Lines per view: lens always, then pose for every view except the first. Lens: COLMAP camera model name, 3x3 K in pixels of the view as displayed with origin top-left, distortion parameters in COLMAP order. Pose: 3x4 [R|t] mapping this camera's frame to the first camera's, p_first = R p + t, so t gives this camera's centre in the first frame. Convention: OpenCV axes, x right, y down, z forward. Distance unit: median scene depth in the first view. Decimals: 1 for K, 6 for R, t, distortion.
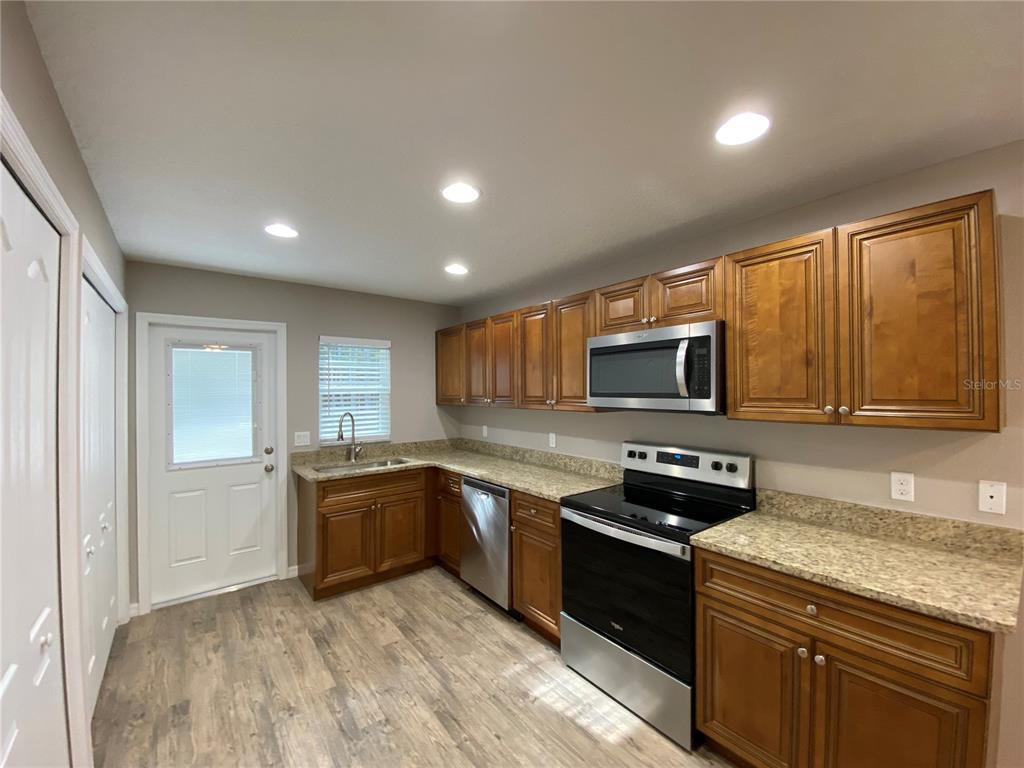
lens RADIAL K [[405.1, 0, 517.2], [0, 405.1, 389.5], [0, 0, 1]] dist [-0.011371, -0.000561]
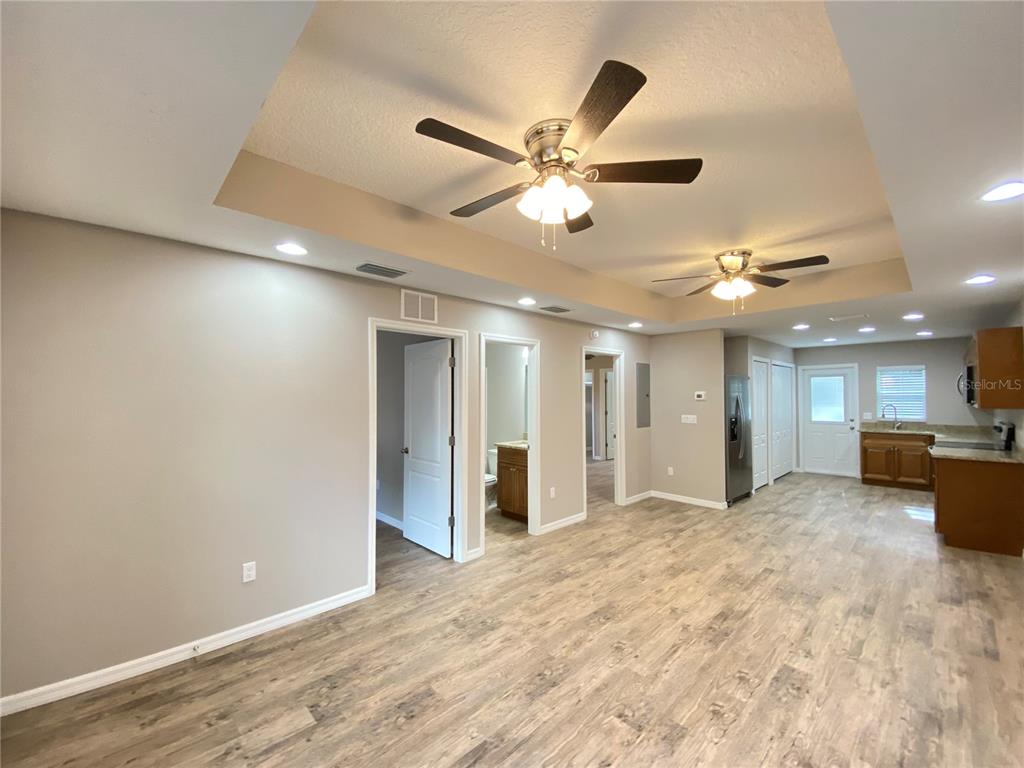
lens RADIAL K [[410.9, 0, 504.2], [0, 410.9, 386.9], [0, 0, 1]] dist [0.009064, -0.014523]
pose [[0.084994, -0.008537, -0.996345, 1.496640], [0.001784, 0.999963, -0.008416, -0.017363], [0.996380, -0.001062, 0.085007, -1.119692]]
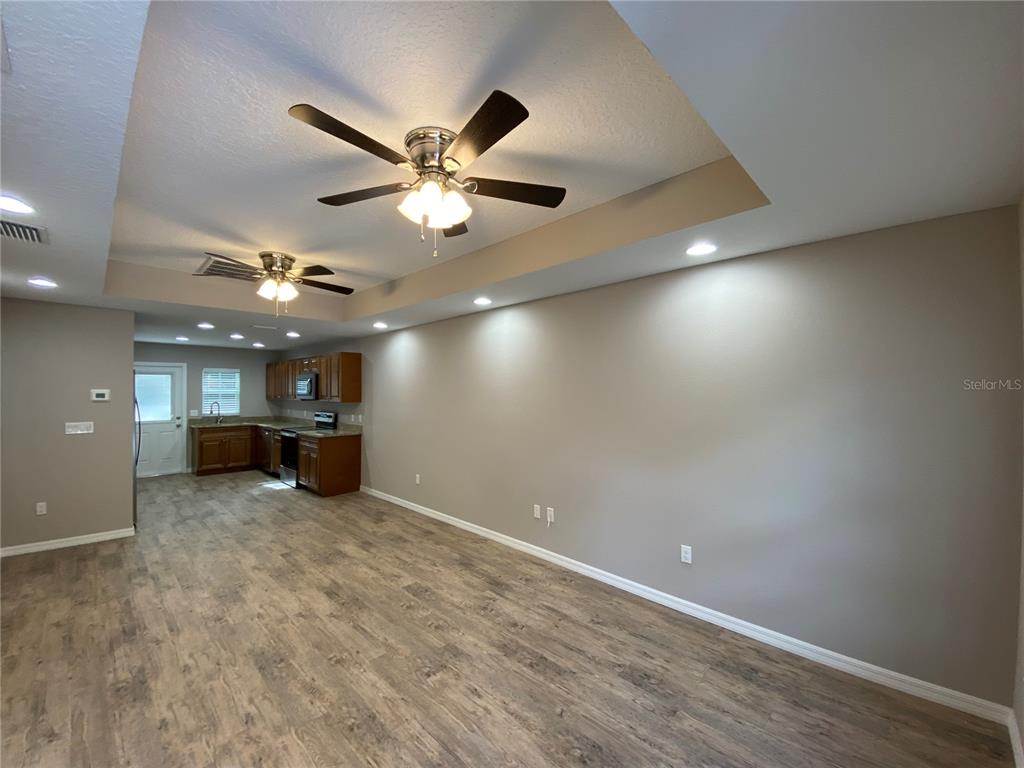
lens RADIAL K [[421.7, 0, 506.0], [0, 421.7, 387.5], [0, 0, 1]] dist [-0.000051, -0.013640]
pose [[0.992841, 0.008396, 0.119146, 0.959634], [-0.007512, 0.999941, -0.007871, -0.018146], [-0.119205, 0.006920, 0.992846, -1.609666]]
